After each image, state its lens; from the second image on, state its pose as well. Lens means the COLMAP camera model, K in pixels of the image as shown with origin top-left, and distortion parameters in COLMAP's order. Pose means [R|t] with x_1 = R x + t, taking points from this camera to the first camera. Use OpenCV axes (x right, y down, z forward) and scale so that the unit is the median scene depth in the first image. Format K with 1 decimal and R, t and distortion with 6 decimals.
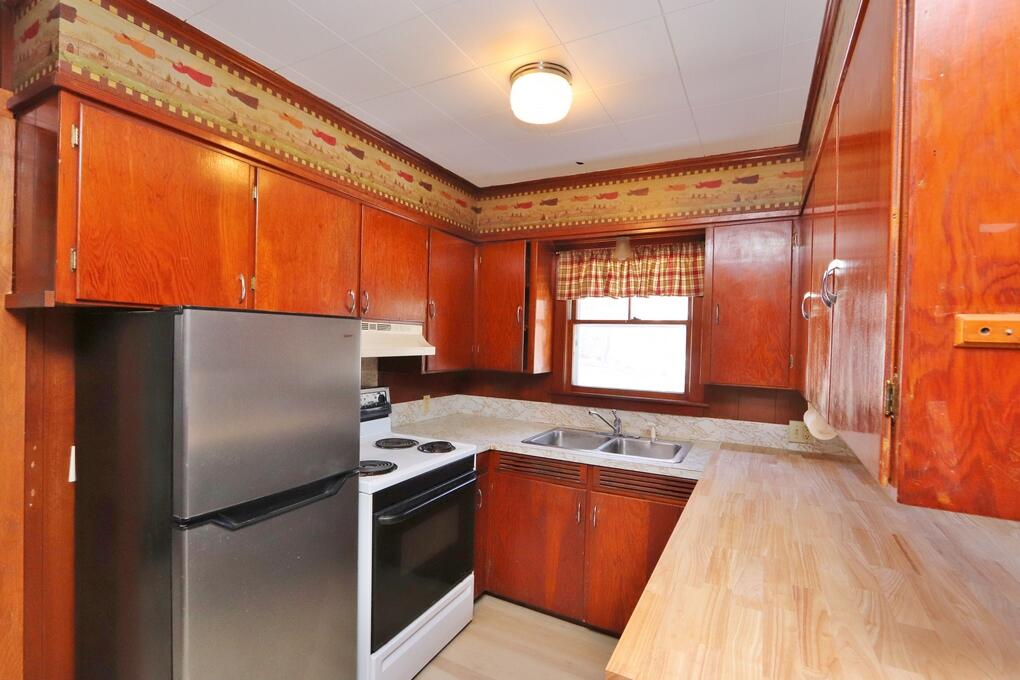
lens RADIAL K [[478.7, 0, 505.3], [0, 478.7, 345.5], [0, 0, 1]] dist [-0.009333, 0.000269]
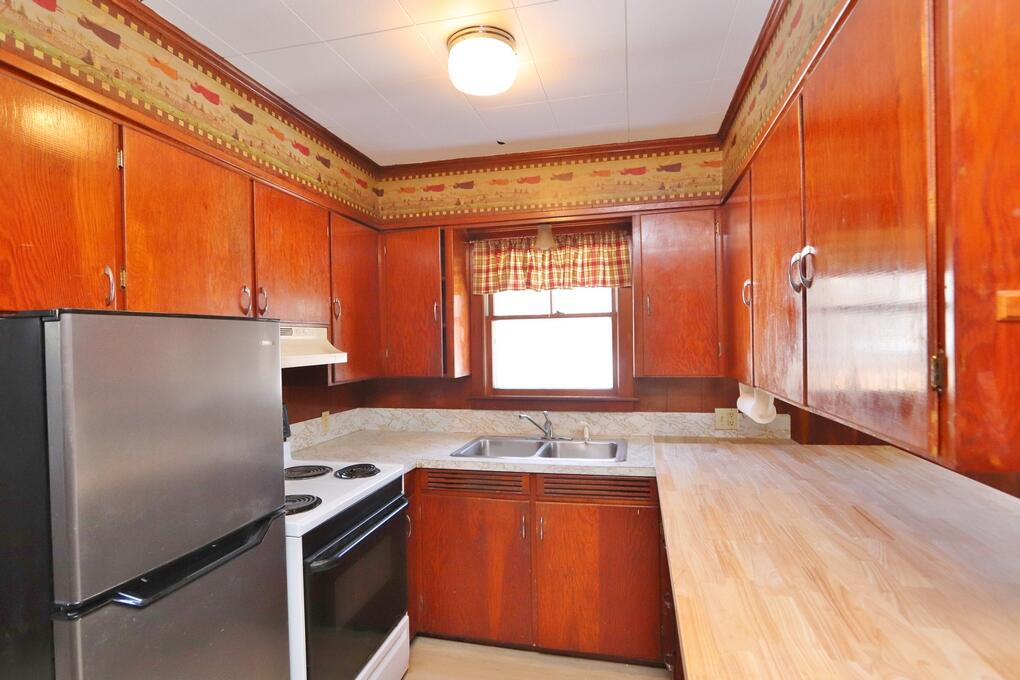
lens RADIAL K [[531.4, 0, 496.6], [0, 531.4, 344.1], [0, 0, 1]] dist [-0.005428, 0.000868]
pose [[0.966622, -0.045454, 0.252141, -0.142828], [0.047052, 0.998892, -0.000306, 0.000545], [-0.251848, 0.012159, 0.967690, 0.034197]]
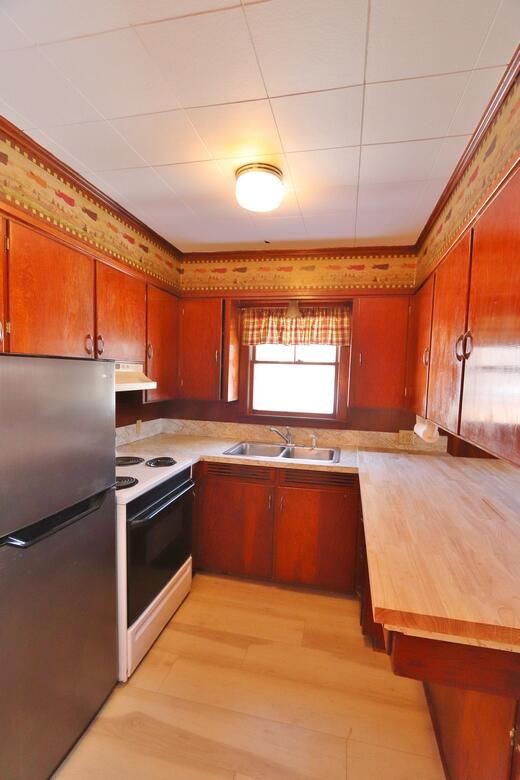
lens RADIAL K [[366.0, 0, 263.6], [0, 366.0, 398.4], [0, 0, 1]] dist [-0.009333, 0.000269]
pose [[0.959241, -0.015324, 0.282172, -0.166519], [-0.003023, 0.997915, 0.064471, -0.019423], [-0.282572, -0.062696, 0.957195, 0.013629]]
